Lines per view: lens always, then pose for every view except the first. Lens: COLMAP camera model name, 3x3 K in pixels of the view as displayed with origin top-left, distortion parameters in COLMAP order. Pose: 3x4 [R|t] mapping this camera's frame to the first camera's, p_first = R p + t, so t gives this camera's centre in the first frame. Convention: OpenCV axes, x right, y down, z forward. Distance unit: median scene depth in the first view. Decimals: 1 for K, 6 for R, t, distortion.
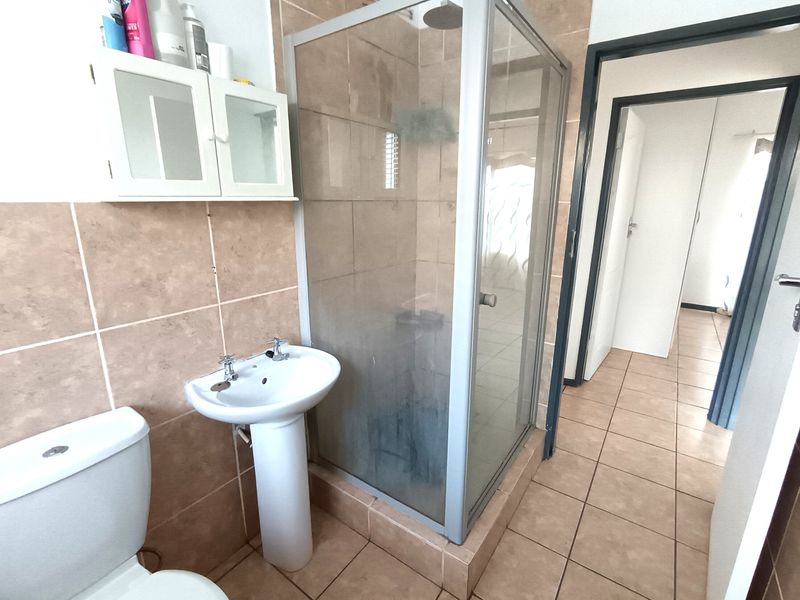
lens RADIAL K [[379.9, 0, 402.0], [0, 379.9, 296.6], [0, 0, 1]] dist [0.002565, 0.000007]
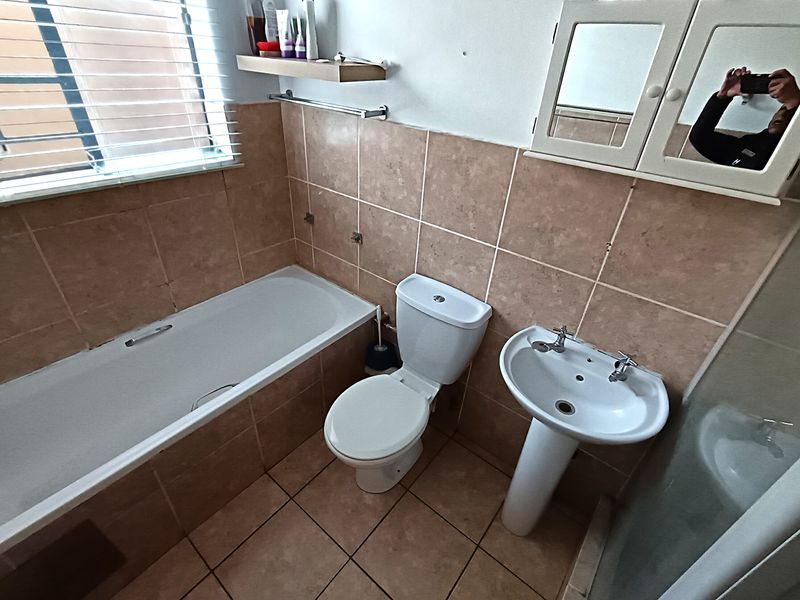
lens RADIAL K [[379.9, 0, 401.0], [0, 379.9, 297.7], [0, 0, 1]] dist [0.002565, 0.000007]
pose [[-0.056152, 0.532299, -0.844692, 0.385222], [-0.309215, 0.795159, 0.521640, -0.320911], [0.949333, 0.290482, 0.119945, 0.517997]]
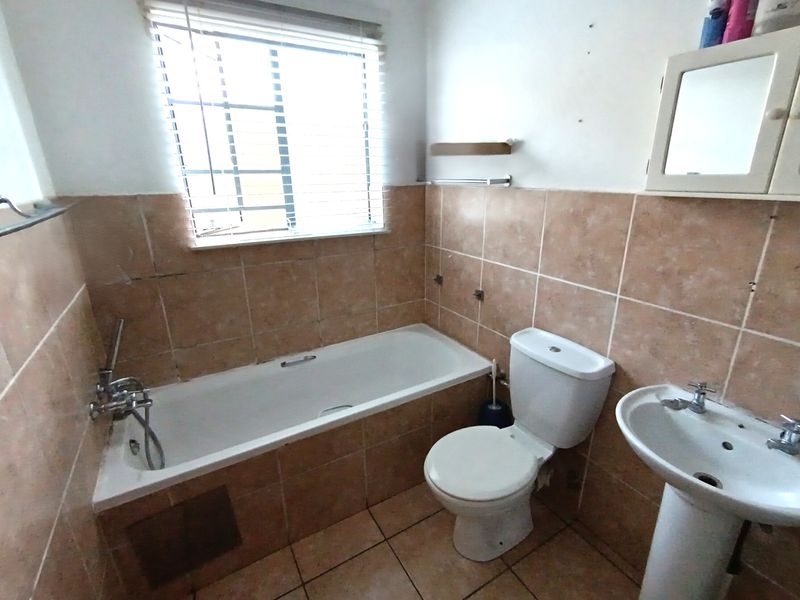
lens RADIAL K [[379.9, 0, 402.9], [0, 379.9, 298.4], [0, 0, 1]] dist [0.002565, 0.000007]
pose [[-0.403037, 0.285463, -0.869524, 0.540840], [-0.224154, 0.890379, 0.396208, -0.219563], [0.887309, 0.354593, -0.294868, 0.665597]]
